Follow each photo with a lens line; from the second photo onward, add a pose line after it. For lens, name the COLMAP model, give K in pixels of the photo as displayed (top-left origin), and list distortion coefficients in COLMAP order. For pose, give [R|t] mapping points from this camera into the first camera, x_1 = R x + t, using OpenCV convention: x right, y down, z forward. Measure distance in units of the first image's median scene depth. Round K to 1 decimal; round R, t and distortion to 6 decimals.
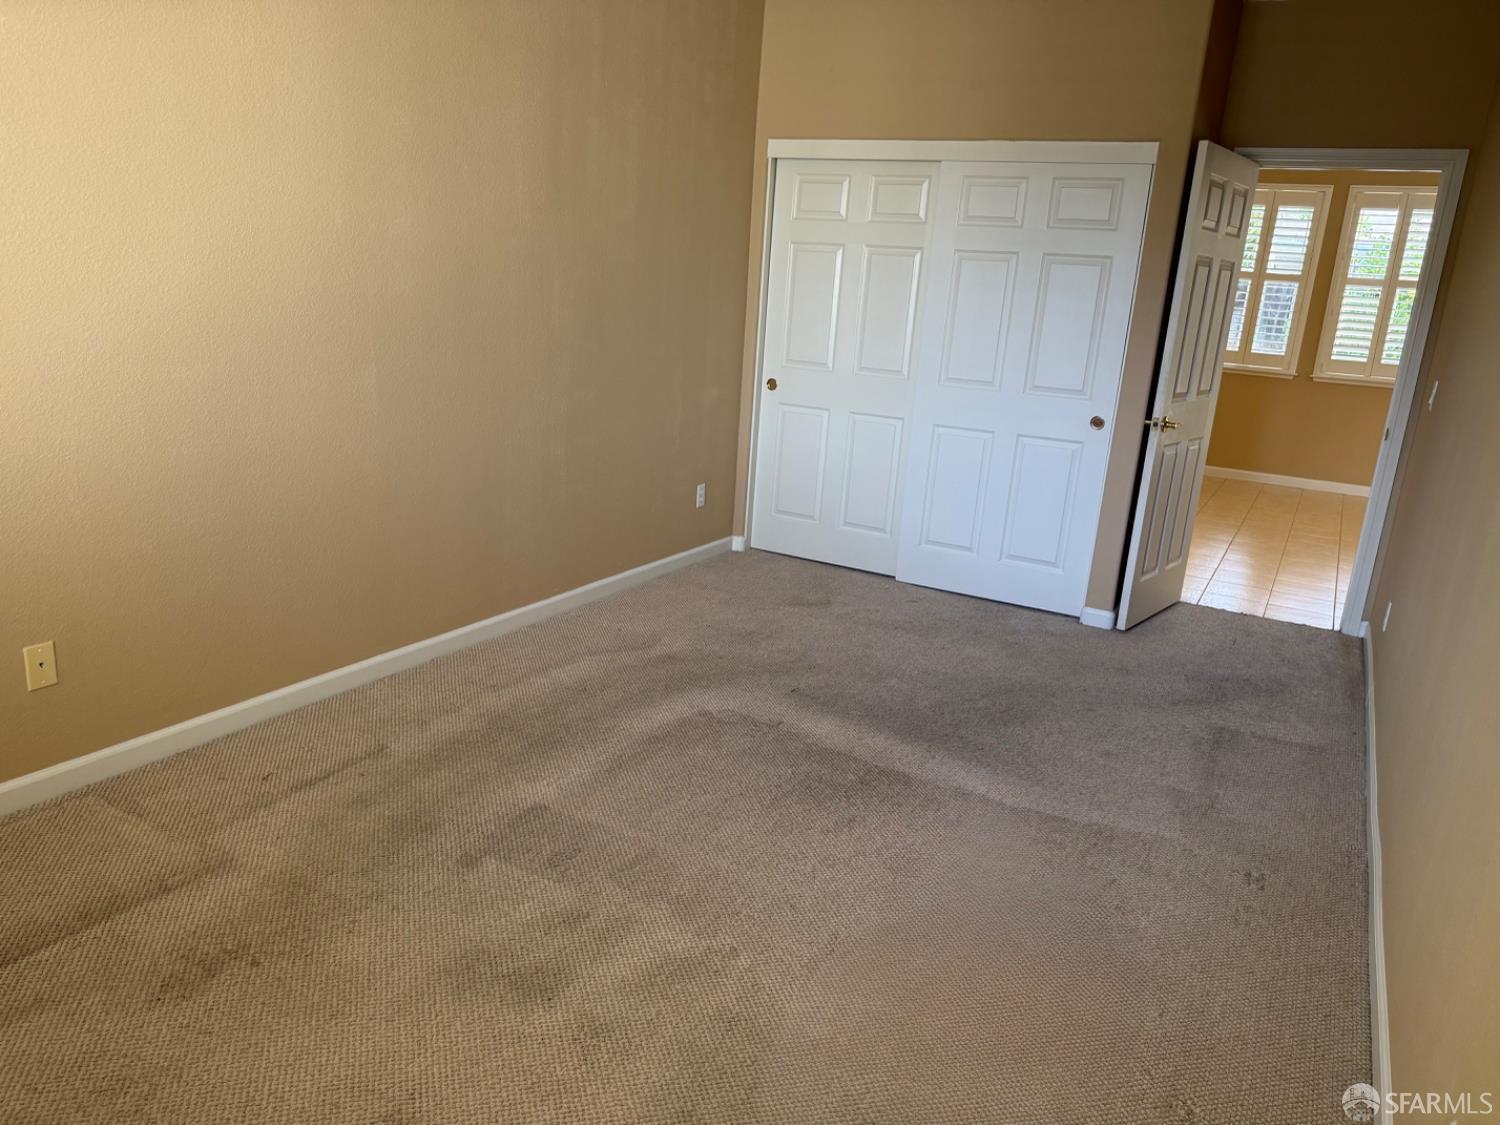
lens RADIAL K [[1070.2, 0, 746.6], [0, 1070.2, 563.8], [0, 0, 1]] dist [-0.000849, -0.001660]
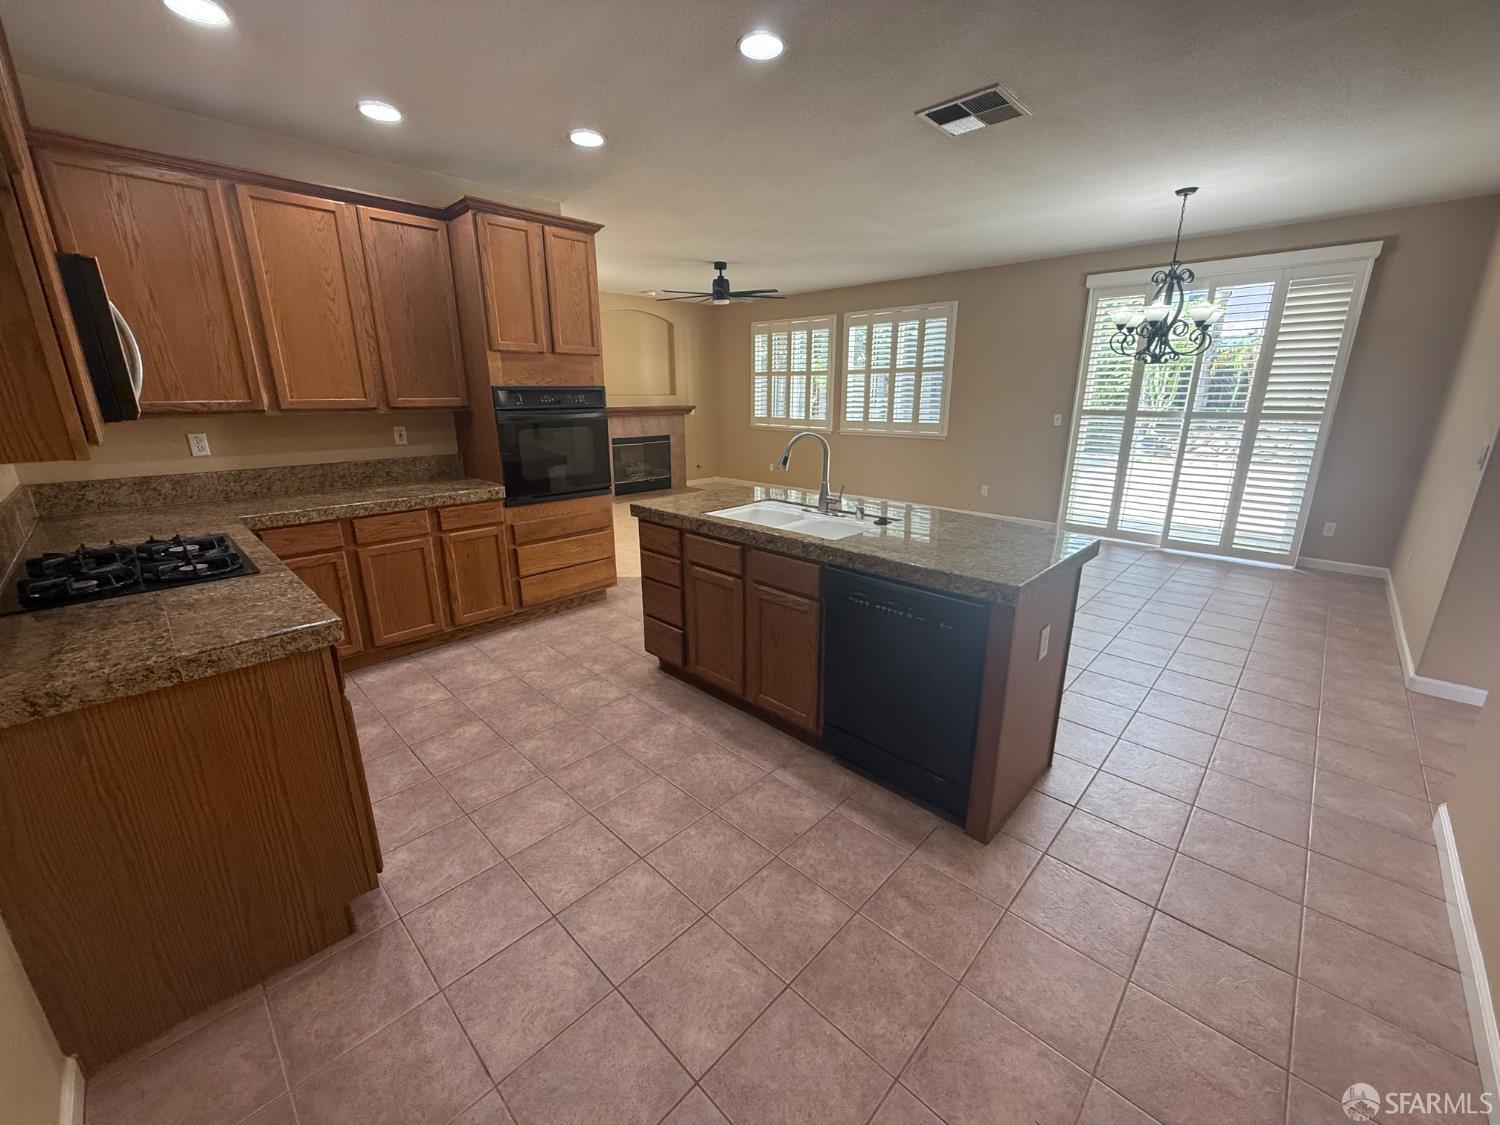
lens RADIAL K [[598.4, 0, 745.7], [0, 598.4, 560.5], [0, 0, 1]] dist [-0.001126, 0.000353]
pose [[0.963925, 0.011957, -0.265904, 0.652325], [-0.014488, 0.999866, -0.007556, 0.033289], [0.265778, 0.011136, 0.963970, 0.078385]]
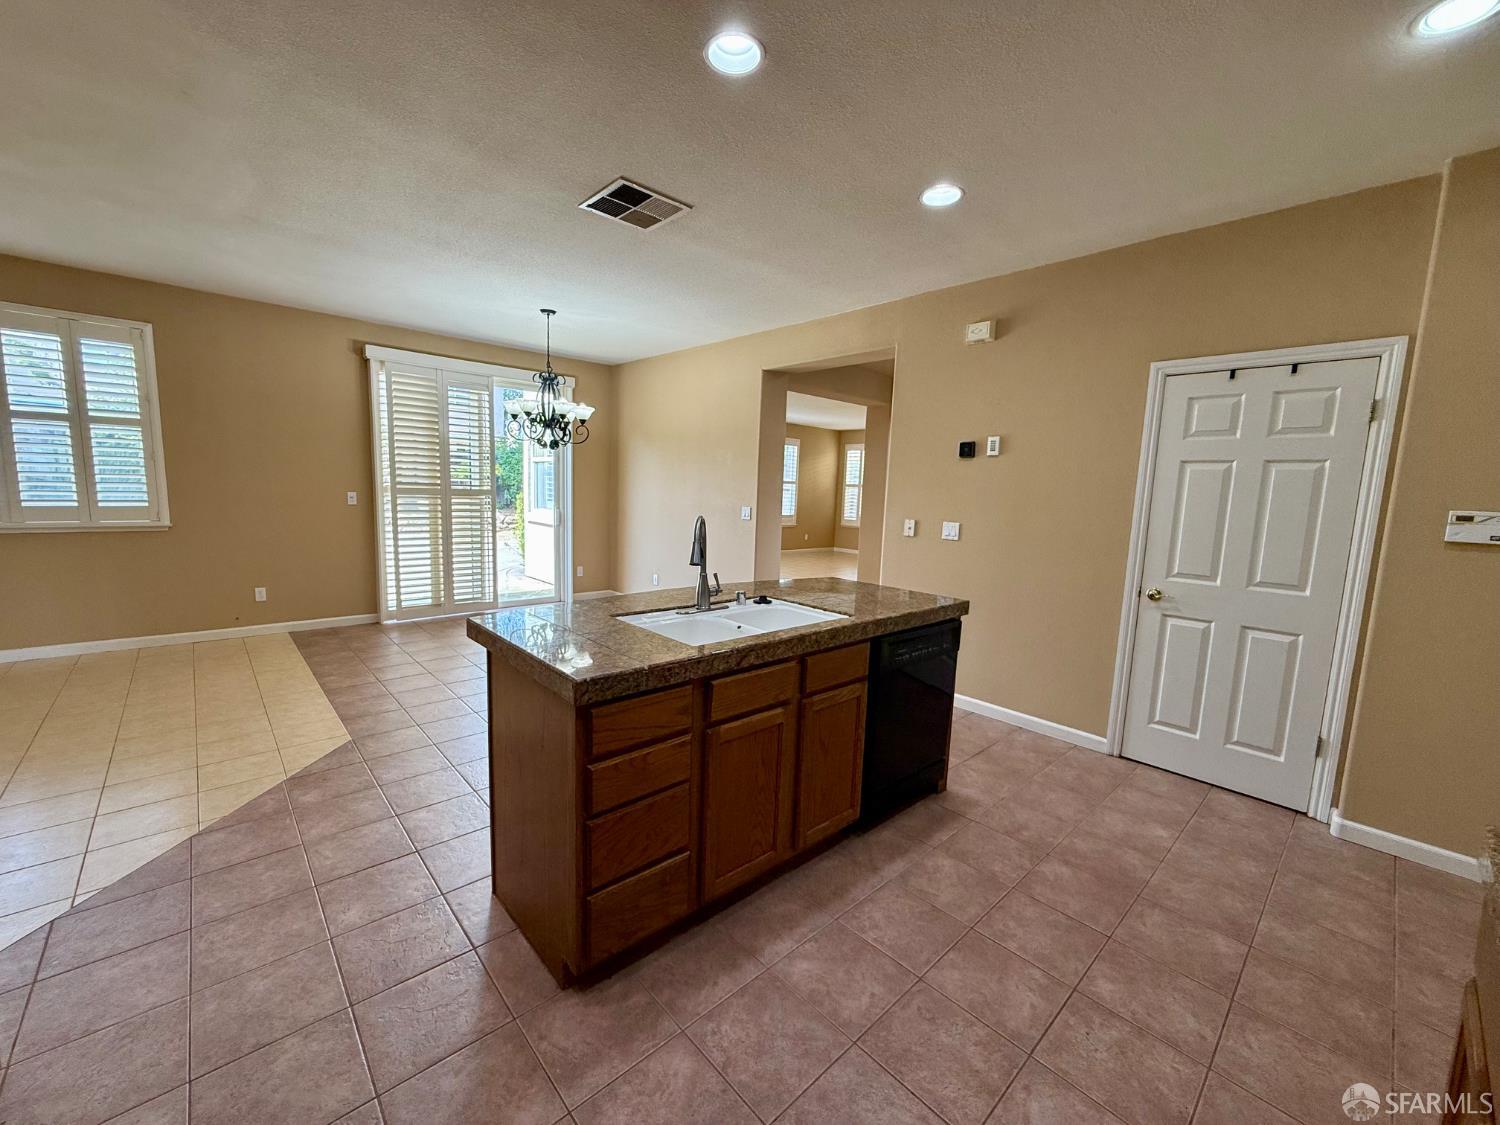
lens RADIAL K [[598.4, 0, 745.1], [0, 598.4, 562.3], [0, 0, 1]] dist [-0.001126, 0.000353]
pose [[0.316607, -0.163661, 0.934331, 0.356047], [0.242744, 0.966183, 0.086983, -0.037153], [-0.916971, 0.199264, 0.345628, 0.292239]]
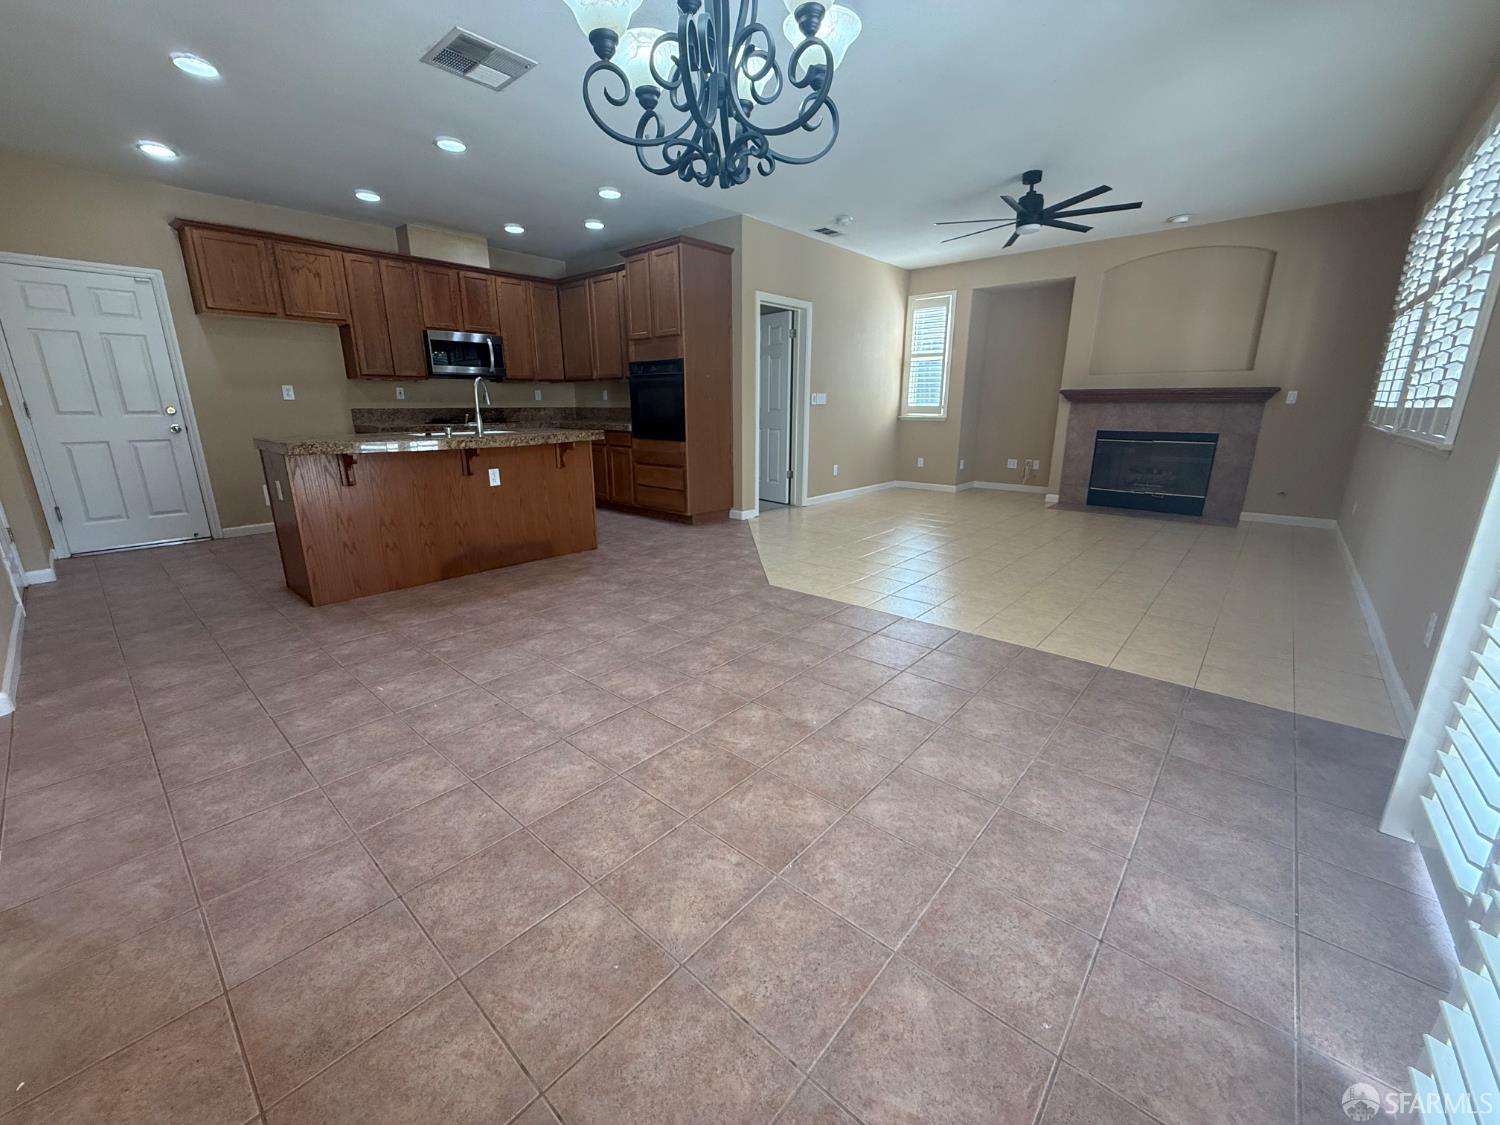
lens RADIAL K [[598.4, 0, 745.3], [0, 598.4, 560.5], [0, 0, 1]] dist [-0.001126, 0.000353]
pose [[-0.211567, 0.190368, -0.958645, 1.028985], [-0.279176, 0.928211, 0.245937, -0.078344], [0.936643, 0.319662, -0.143232, 0.701631]]
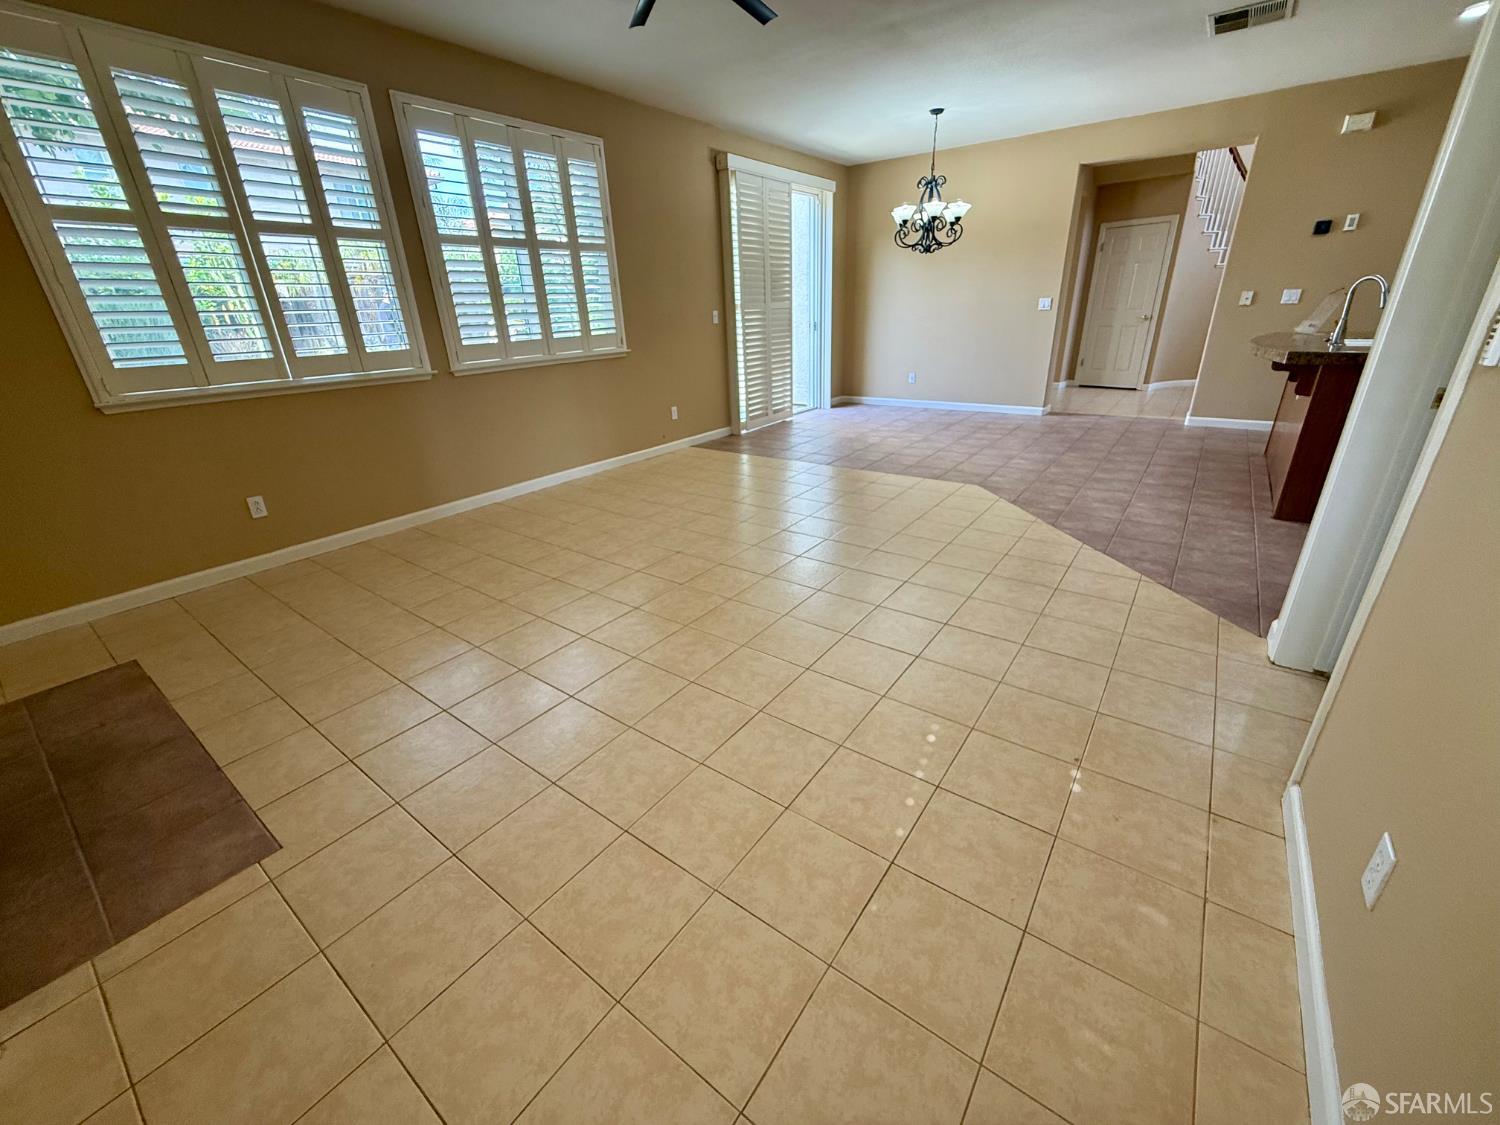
lens RADIAL K [[598.4, 0, 743.3], [0, 598.4, 565.2], [0, 0, 1]] dist [-0.001126, 0.000353]
pose [[0.131302, -0.449092, 0.883785, 0.103526], [0.314549, 0.864309, 0.392464, -0.160477], [-0.940116, 0.226463, 0.254747, 0.733617]]
